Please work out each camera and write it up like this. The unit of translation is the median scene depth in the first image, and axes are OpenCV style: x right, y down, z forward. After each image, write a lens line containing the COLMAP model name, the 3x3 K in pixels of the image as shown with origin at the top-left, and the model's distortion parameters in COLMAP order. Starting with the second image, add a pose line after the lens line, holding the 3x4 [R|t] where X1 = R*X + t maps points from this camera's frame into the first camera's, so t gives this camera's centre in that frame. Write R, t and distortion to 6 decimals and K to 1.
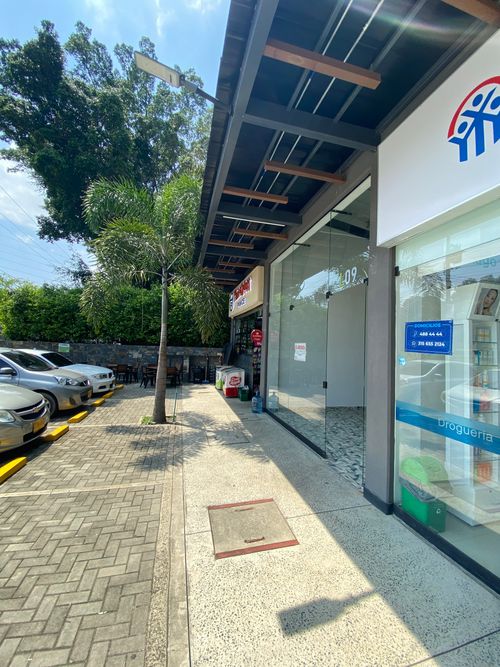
lens RADIAL K [[270.5, 0, 250.0], [0, 270.5, 333.5], [0, 0, 1]] dist [0.023627, -0.020699]
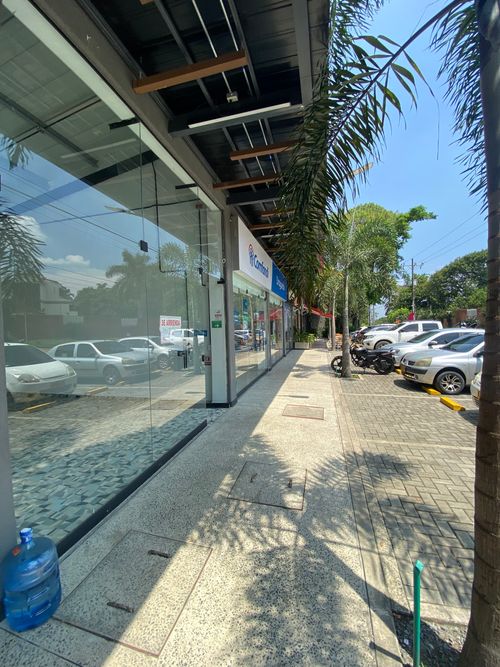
lens RADIAL K [[268.6, 0, 245.3], [0, 268.6, 344.9], [0, 0, 1]] dist [0.026249, -0.019442]
pose [[-0.862243, -0.048149, 0.504202, -0.412687], [-0.026815, 0.998415, 0.049488, 0.089412], [-0.505785, 0.029151, -0.862167, 1.982923]]
